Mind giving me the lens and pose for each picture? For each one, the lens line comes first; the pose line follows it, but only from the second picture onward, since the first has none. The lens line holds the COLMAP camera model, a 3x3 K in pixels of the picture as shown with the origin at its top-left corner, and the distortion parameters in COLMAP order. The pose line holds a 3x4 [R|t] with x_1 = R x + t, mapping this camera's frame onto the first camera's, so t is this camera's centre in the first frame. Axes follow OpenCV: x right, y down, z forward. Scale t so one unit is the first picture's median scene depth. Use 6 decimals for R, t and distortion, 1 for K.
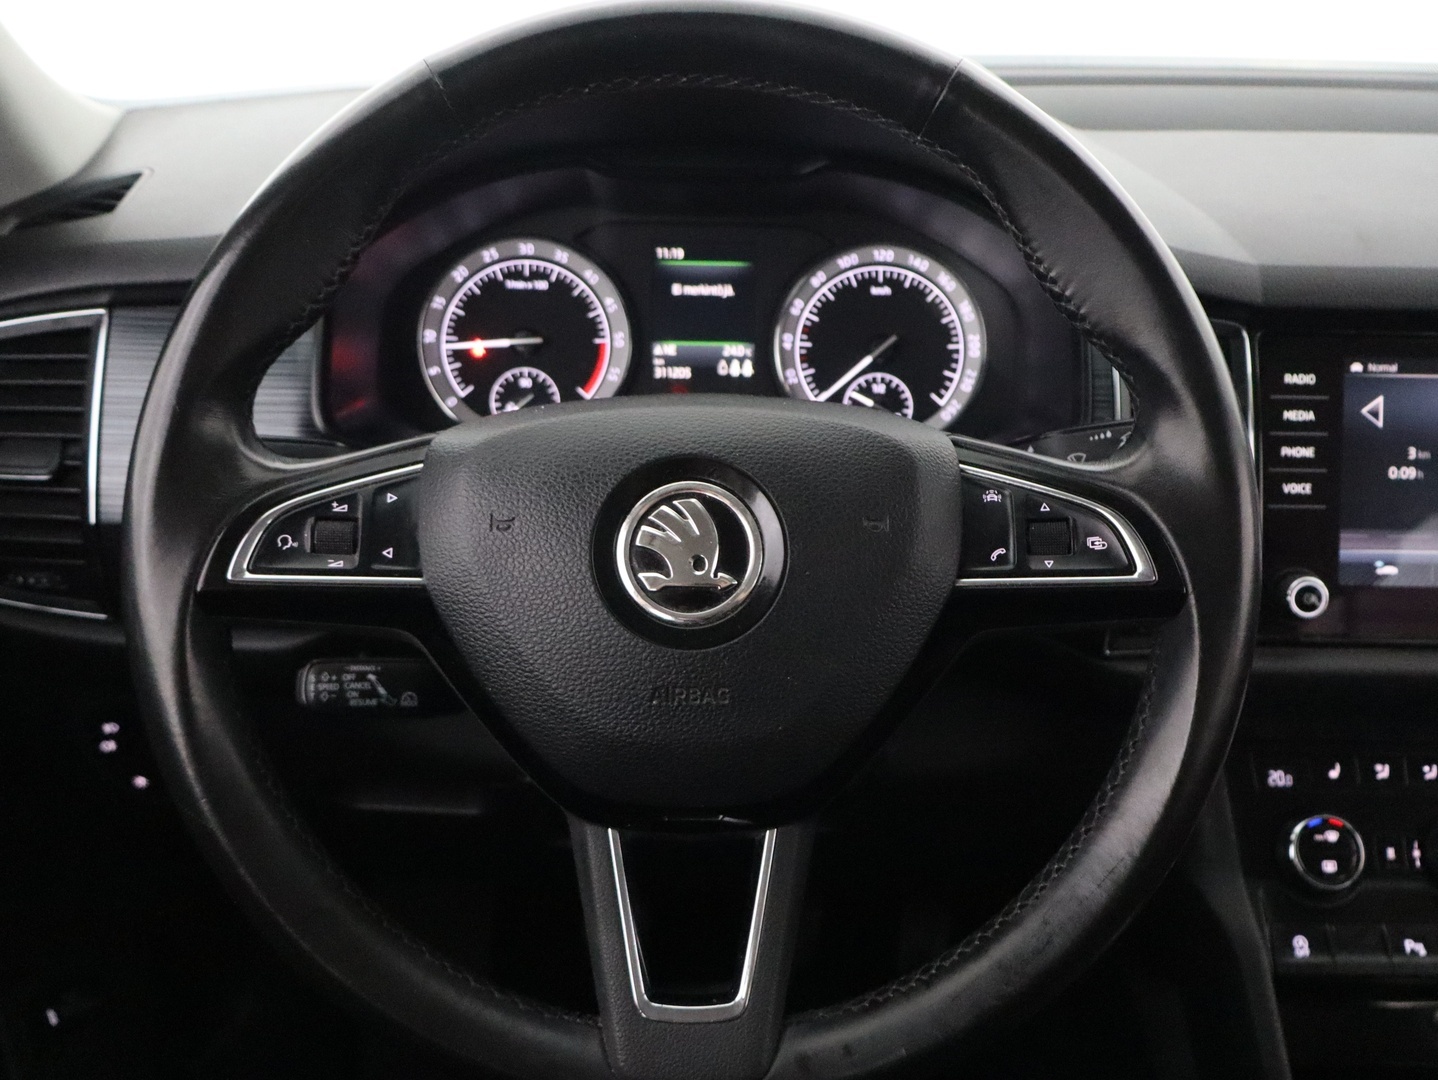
lens RADIAL K [[1393.2, 0, 719.0], [0, 1393.2, 540.0], [0, 0, 1]] dist [0.012179, 0.008885]
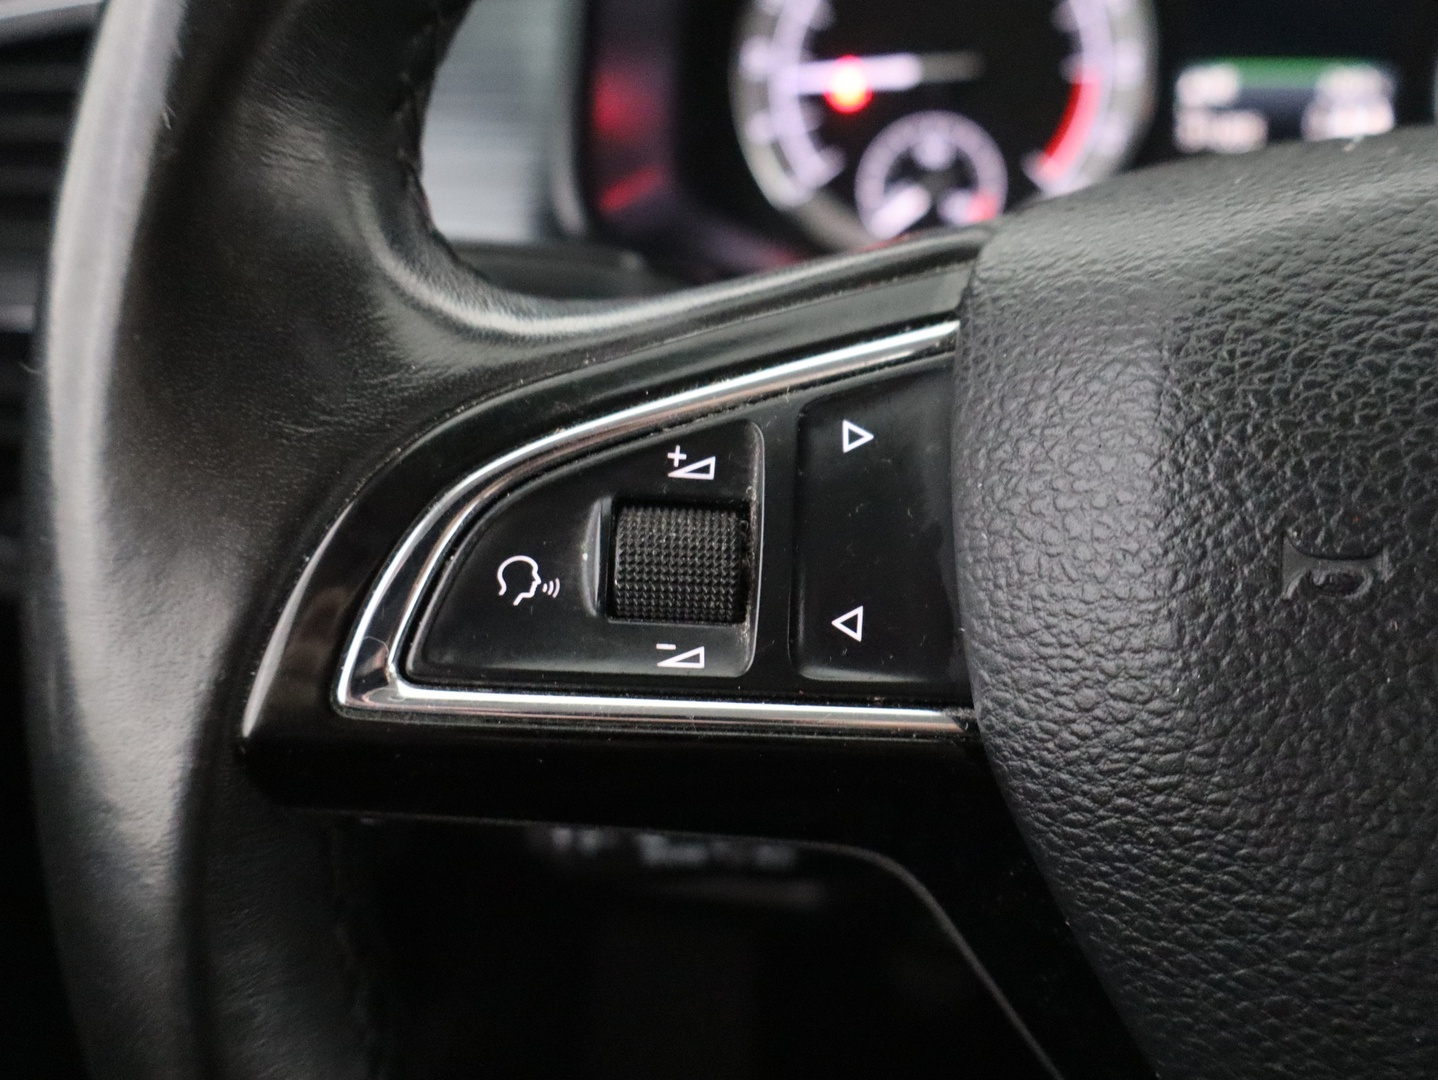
lens RADIAL K [[1393.2, 0, 719.0], [0, 1393.2, 540.0], [0, 0, 1]] dist [0.012179, 0.008885]
pose [[0.990764, 0.038866, -0.129910, -0.226504], [-0.023086, 0.992404, 0.120837, -0.044396], [0.133620, -0.116722, 0.984135, 0.700263]]
